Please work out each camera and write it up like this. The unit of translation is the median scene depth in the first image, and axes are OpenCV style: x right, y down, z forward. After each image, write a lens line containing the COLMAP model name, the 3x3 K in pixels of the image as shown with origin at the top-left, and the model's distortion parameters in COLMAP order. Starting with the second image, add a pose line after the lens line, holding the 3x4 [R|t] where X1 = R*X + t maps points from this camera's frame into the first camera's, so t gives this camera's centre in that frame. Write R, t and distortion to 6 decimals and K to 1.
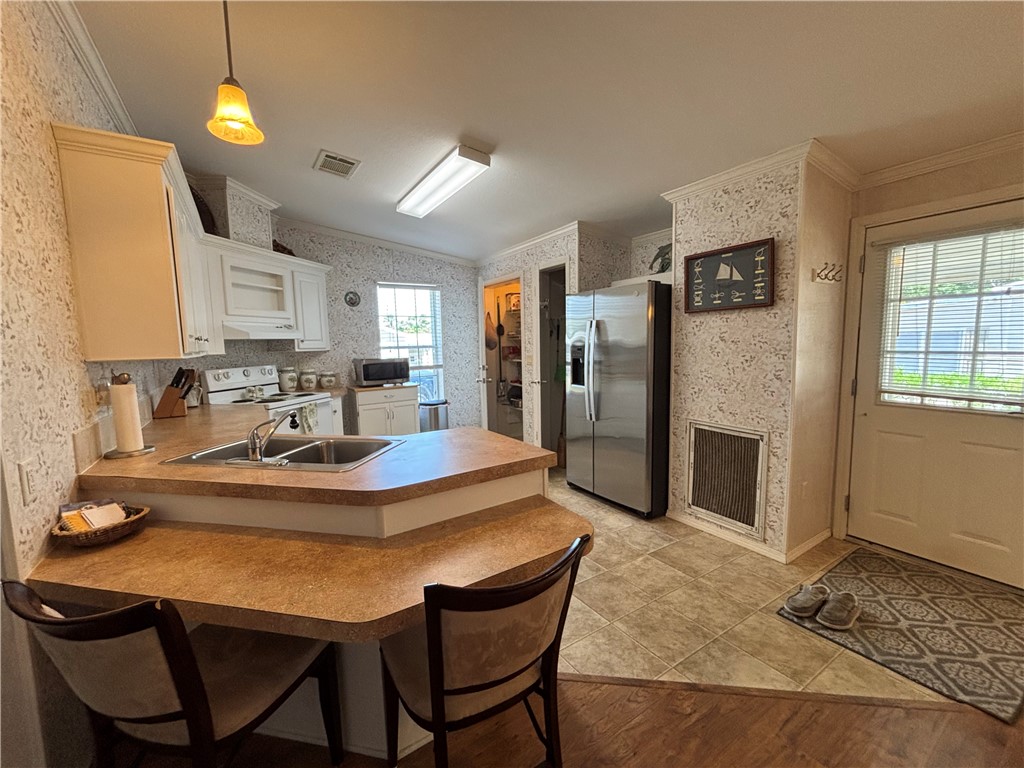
lens RADIAL K [[418.0, 0, 514.3], [0, 418.0, 384.8], [0, 0, 1]] dist [0.000107, -0.000073]
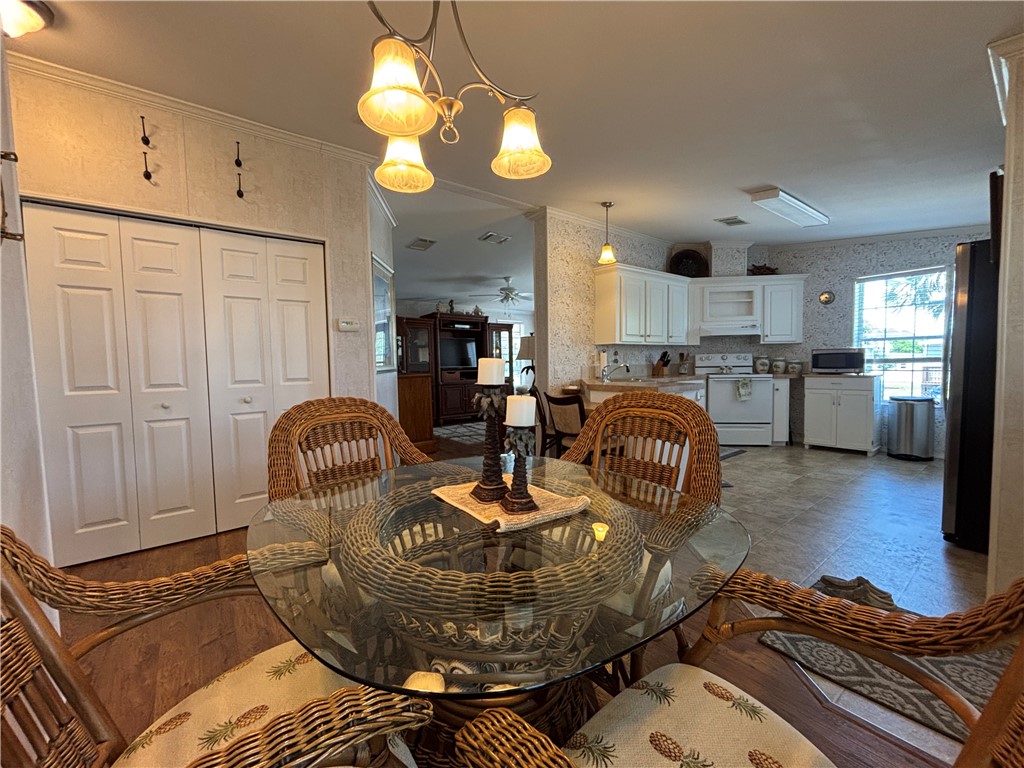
lens RADIAL K [[418.0, 0, 513.8], [0, 418.0, 384.1], [0, 0, 1]] dist [0.000107, -0.000073]
pose [[0.087815, 0.075301, -0.993287, 0.766567], [-0.087923, 0.993833, 0.067569, 0.030834], [0.992249, 0.081399, 0.093894, 0.064555]]
